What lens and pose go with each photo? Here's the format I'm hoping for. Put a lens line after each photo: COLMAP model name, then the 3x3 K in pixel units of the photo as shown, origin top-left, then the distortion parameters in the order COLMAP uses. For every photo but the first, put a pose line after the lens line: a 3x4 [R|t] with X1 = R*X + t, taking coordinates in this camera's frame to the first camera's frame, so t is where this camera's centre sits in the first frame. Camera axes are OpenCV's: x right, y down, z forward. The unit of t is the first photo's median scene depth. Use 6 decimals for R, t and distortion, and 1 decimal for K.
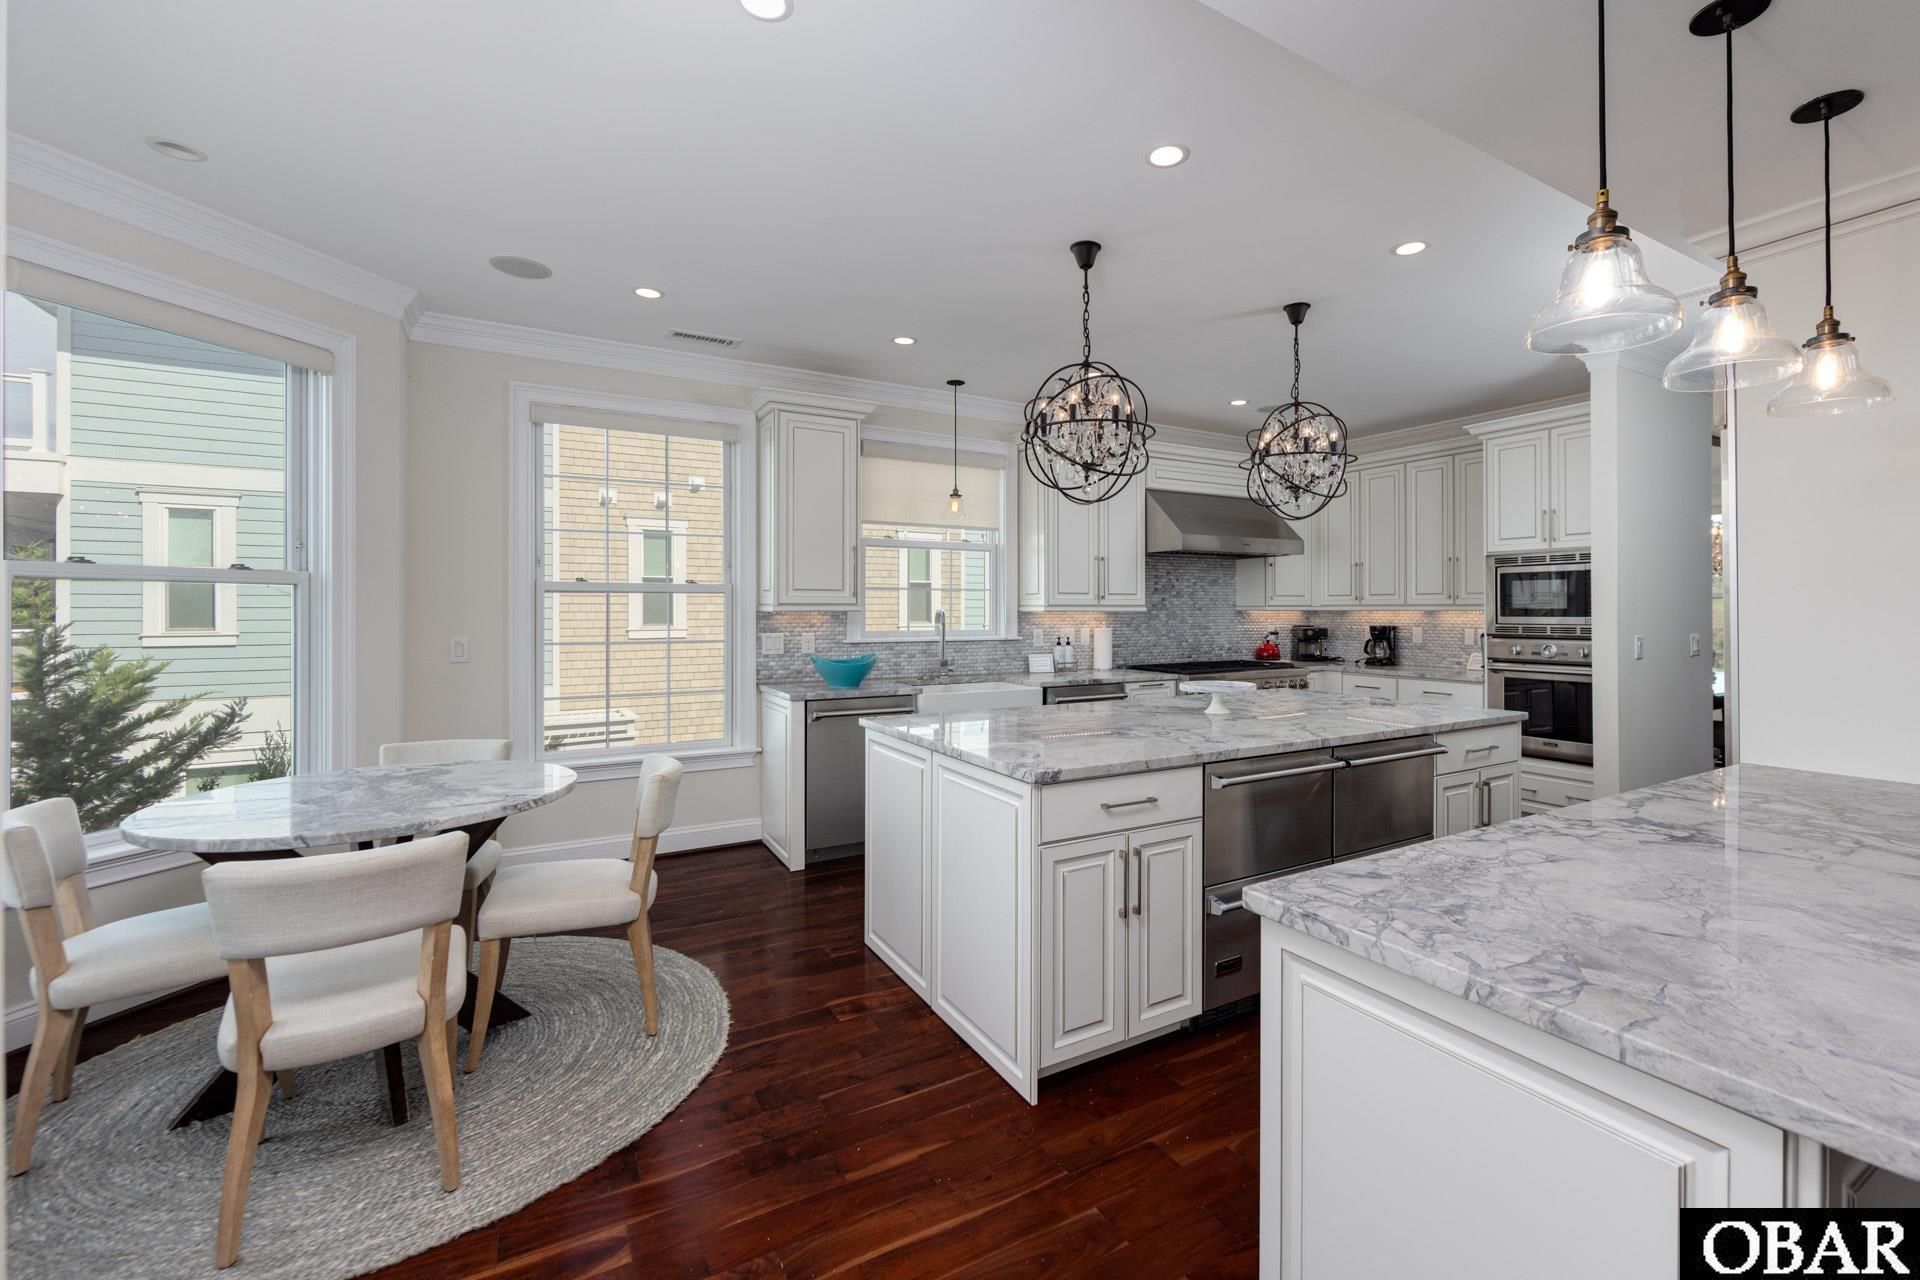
lens RADIAL K [[810.1, 0, 982.0], [0, 810.1, 606.2], [0, 0, 1]] dist [-0.000903, 0.000048]
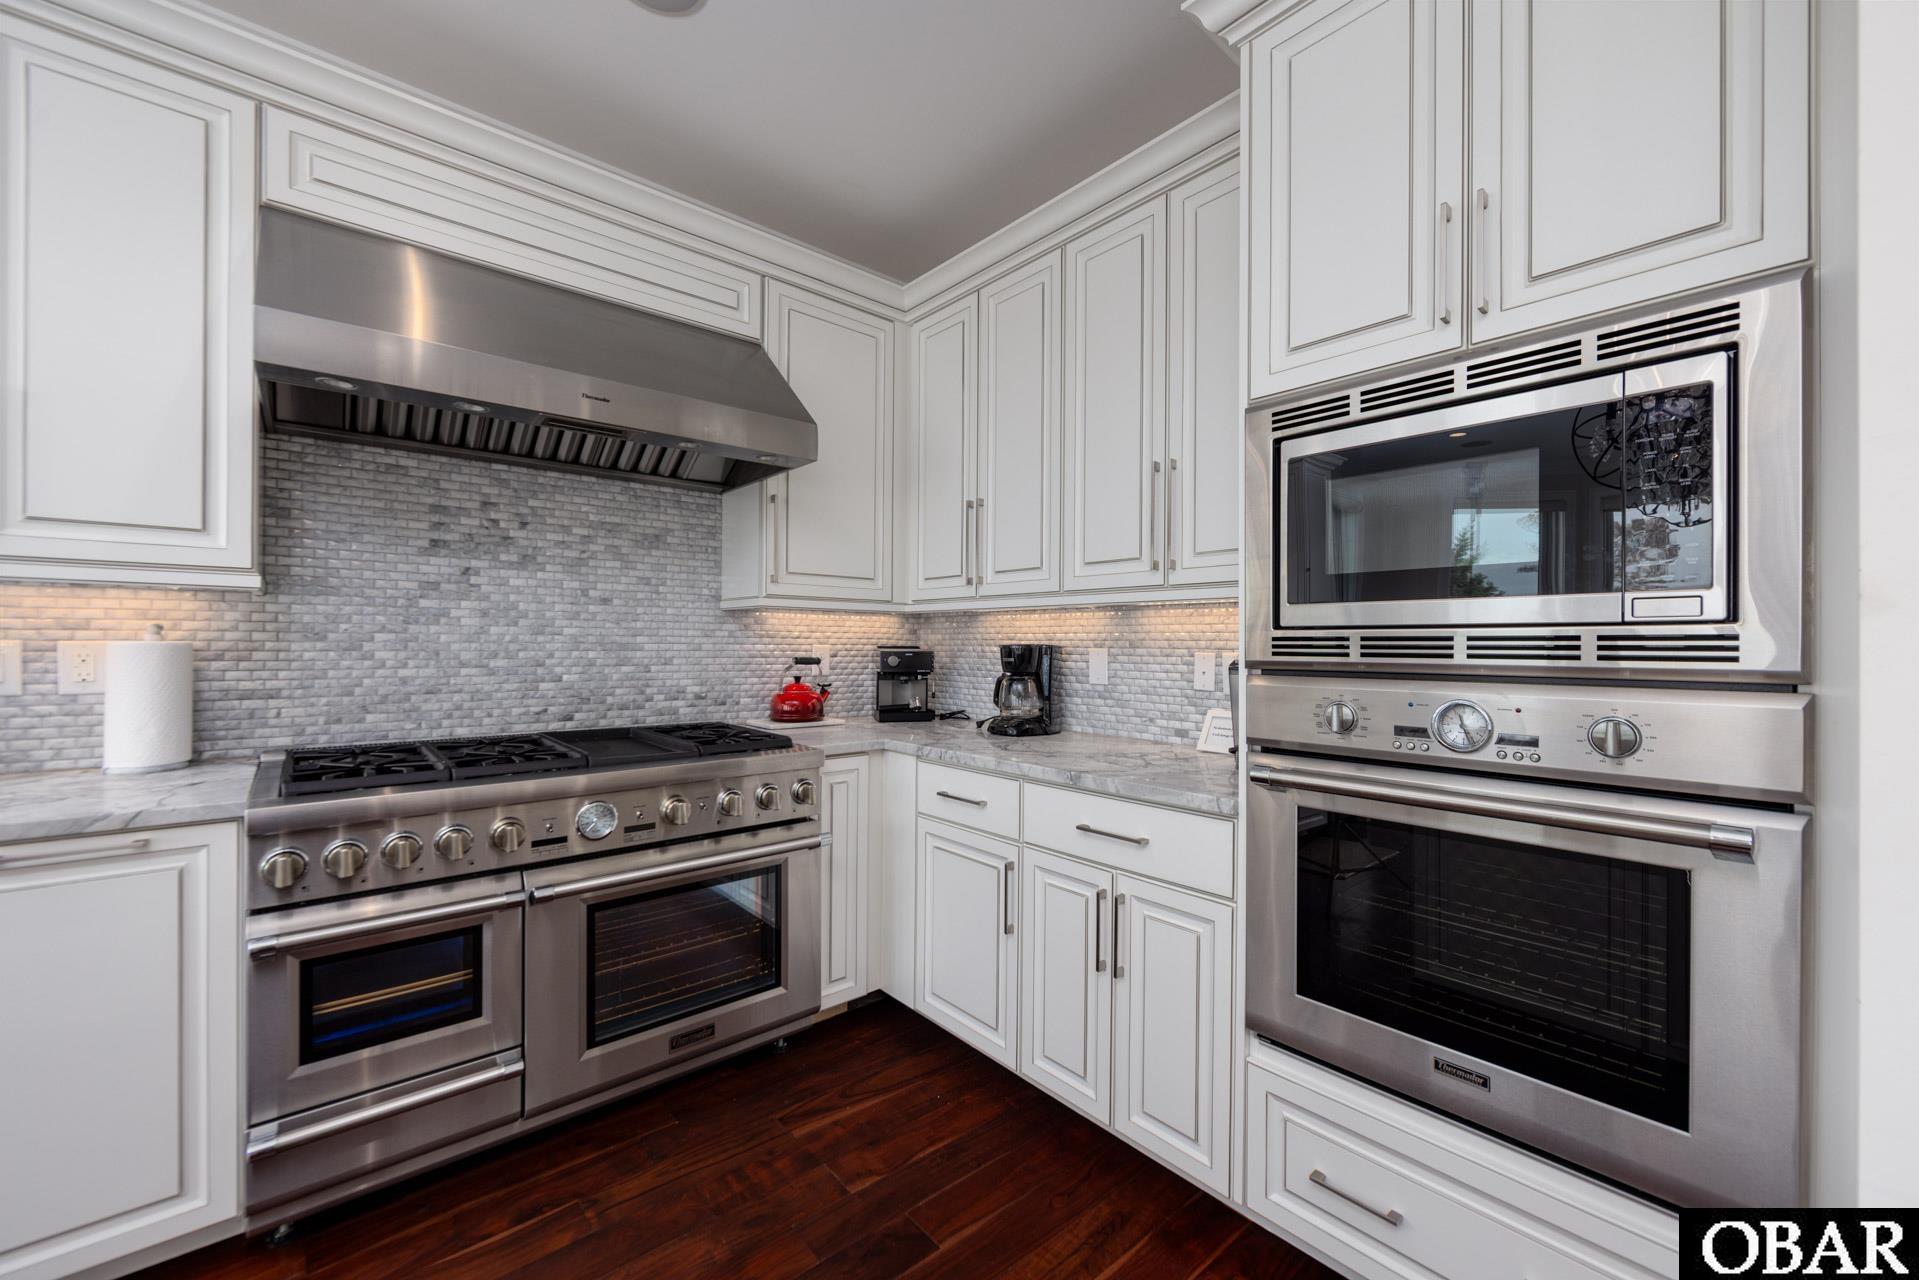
lens RADIAL K [[761.6, 0, 917.3], [0, 761.6, 644.1], [0, 0, 1]] dist [-0.000807, -0.000073]
pose [[0.988160, 0.007615, 0.153238, 0.417387], [-0.008603, 0.999946, 0.005786, 0.024733], [-0.153185, -0.007035, 0.988172, 0.671286]]
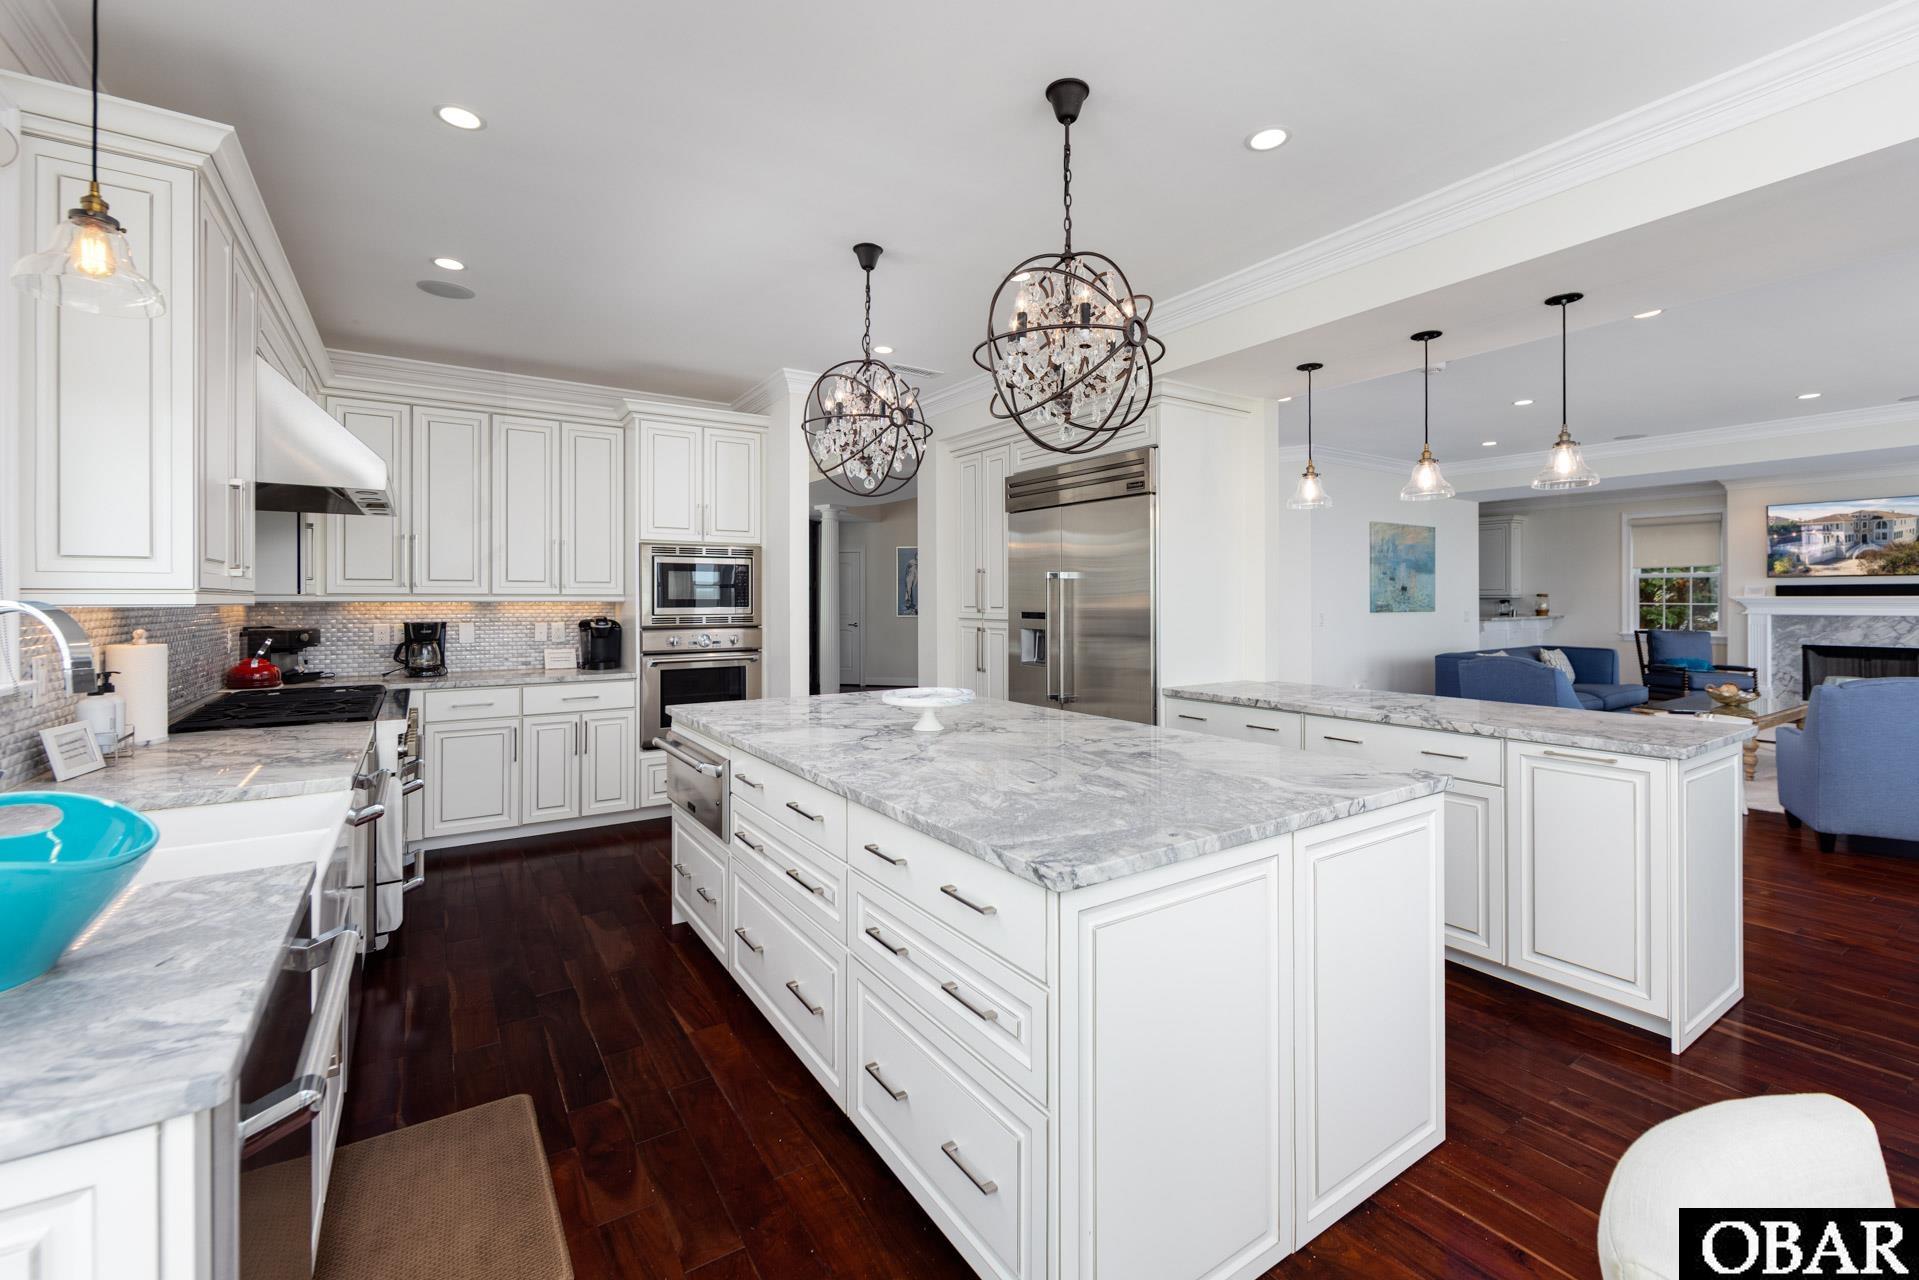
lens RADIAL K [[809.6, 0, 981.5], [0, 809.6, 606.2], [0, 0, 1]] dist [-0.000903, 0.000048]
pose [[-0.066089, -0.008284, 0.997779, -0.311858], [-0.003044, 0.999963, 0.008100, 0.002008], [-0.997809, -0.002502, -0.066112, 0.614250]]
